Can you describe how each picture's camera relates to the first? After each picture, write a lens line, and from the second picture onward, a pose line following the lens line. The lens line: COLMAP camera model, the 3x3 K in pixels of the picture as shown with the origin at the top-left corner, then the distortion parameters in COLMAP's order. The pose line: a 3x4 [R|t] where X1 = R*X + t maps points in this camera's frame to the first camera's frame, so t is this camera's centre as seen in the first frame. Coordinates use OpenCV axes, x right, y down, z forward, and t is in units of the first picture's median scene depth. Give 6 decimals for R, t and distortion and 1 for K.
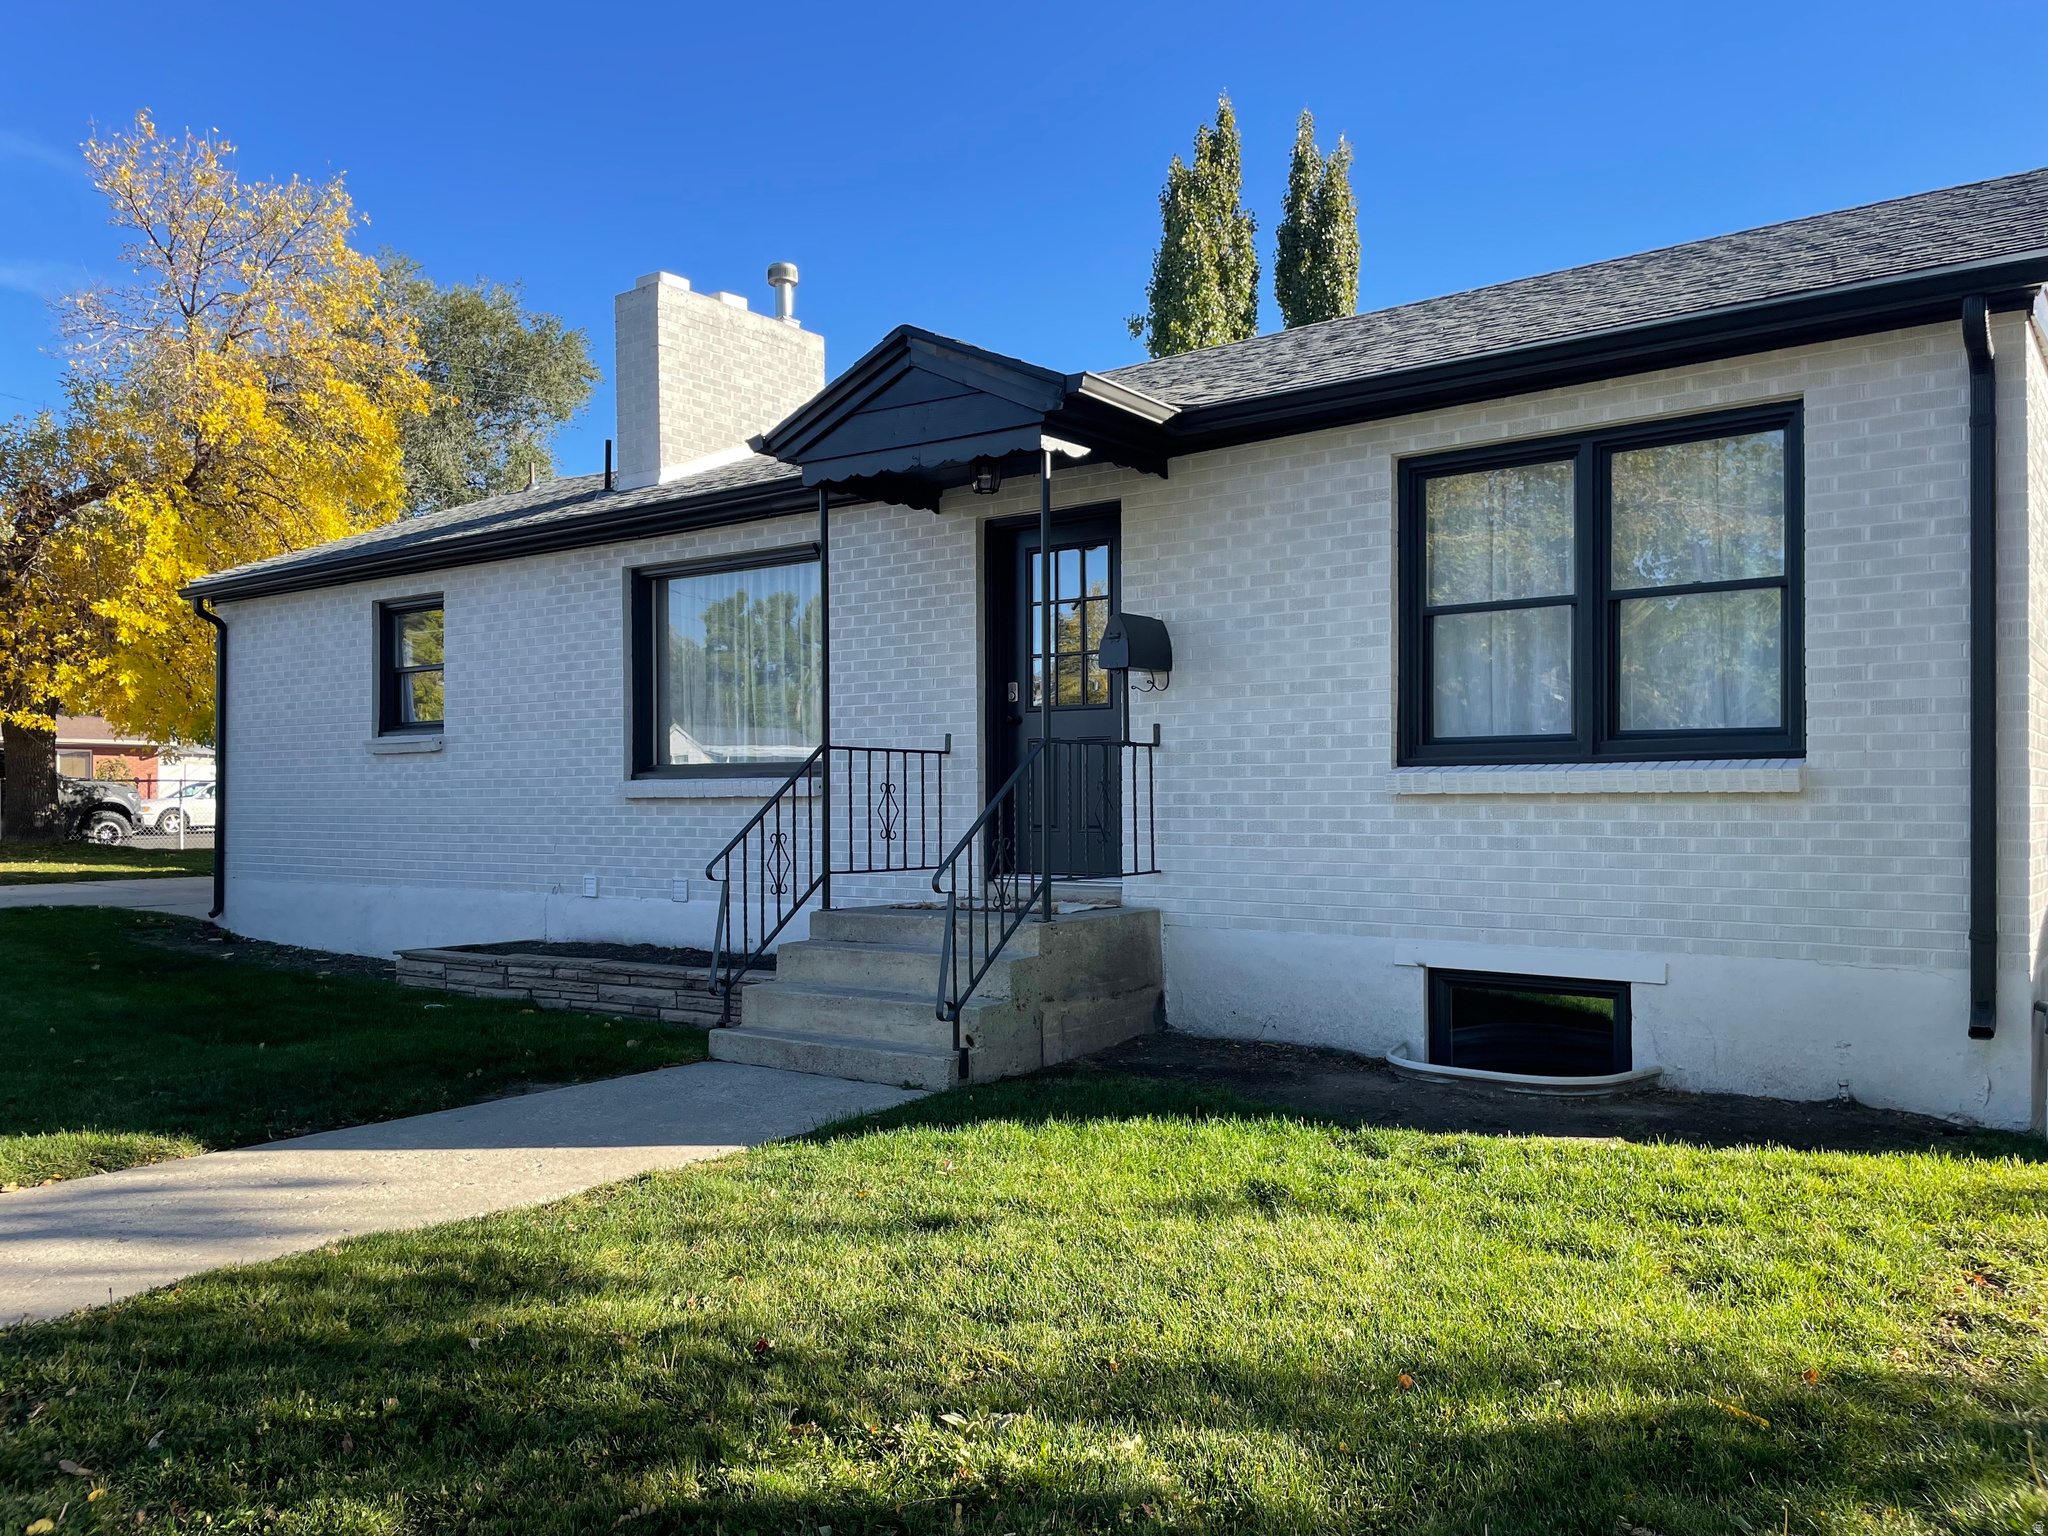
lens RADIAL K [[1548.6, 0, 1030.5], [0, 1548.6, 771.3], [0, 0, 1]] dist [0.081880, -0.103862]
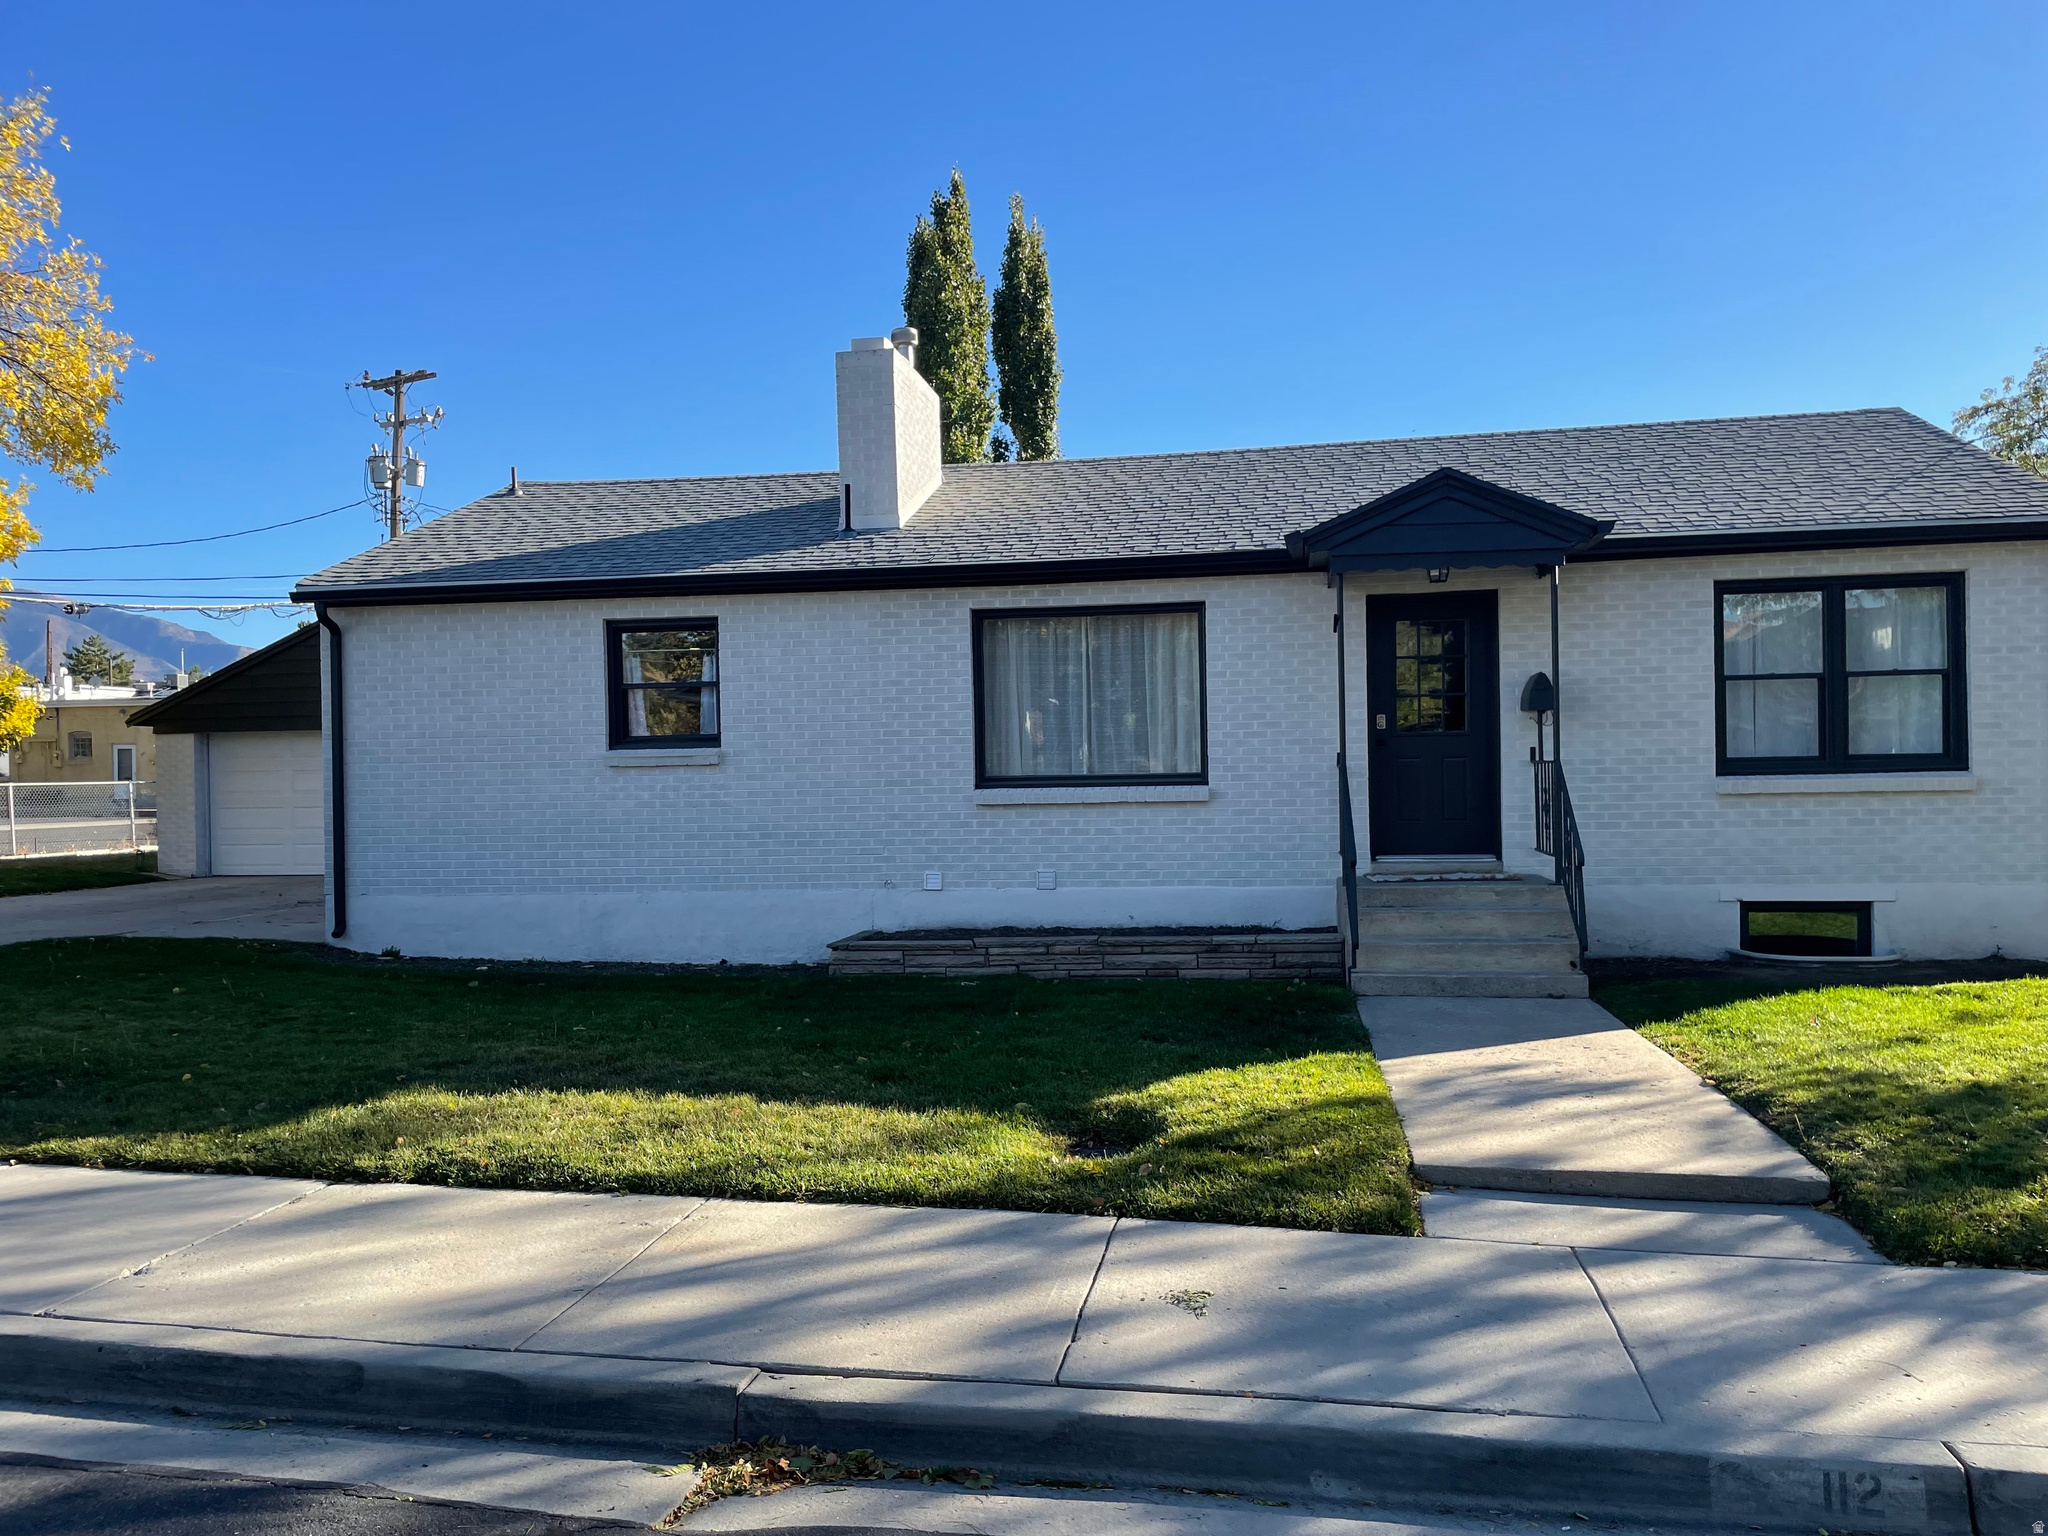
lens RADIAL K [[1548.6, 0, 1023.0], [0, 1548.6, 778.3], [0, 0, 1]] dist [0.081880, -0.103862]
pose [[0.881313, -0.014619, 0.472307, -1.118557], [0.006563, 0.999804, 0.018700, -0.034617], [-0.472487, -0.013381, 0.881236, -0.070497]]
